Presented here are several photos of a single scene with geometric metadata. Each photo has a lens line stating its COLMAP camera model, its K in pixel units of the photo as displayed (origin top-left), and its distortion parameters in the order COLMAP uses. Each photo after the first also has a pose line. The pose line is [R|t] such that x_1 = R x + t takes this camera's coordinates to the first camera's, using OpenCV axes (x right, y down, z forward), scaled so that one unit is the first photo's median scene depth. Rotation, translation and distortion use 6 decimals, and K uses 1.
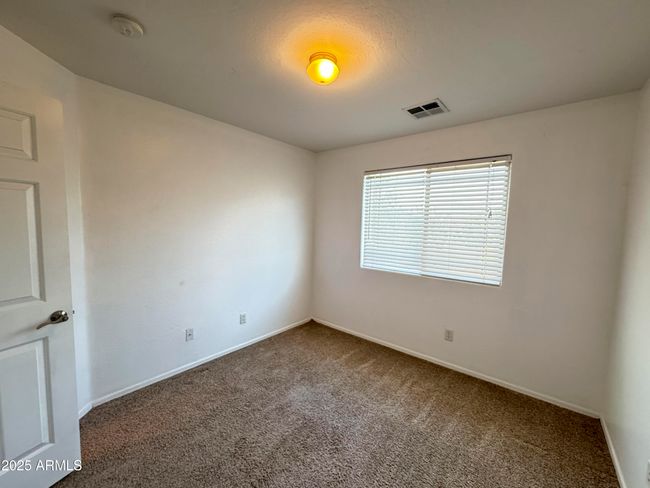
lens RADIAL K [[261.2, 0, 325.0], [0, 261.2, 248.6], [0, 0, 1]] dist [-0.002351, 0.000572]
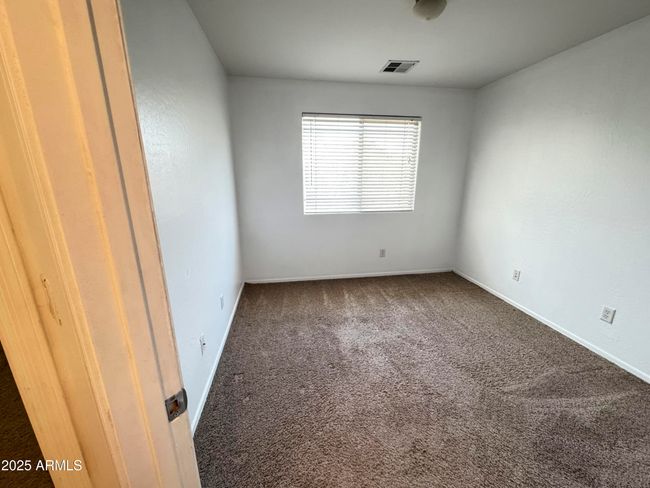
lens RADIAL K [[261.2, 0, 324.8], [0, 261.2, 244.9], [0, 0, 1]] dist [-0.002351, 0.000572]
pose [[0.660926, -0.220732, 0.717255, -0.686406], [0.090617, 0.972245, 0.215704, -0.029135], [-0.744960, -0.077569, 0.662584, 0.324190]]
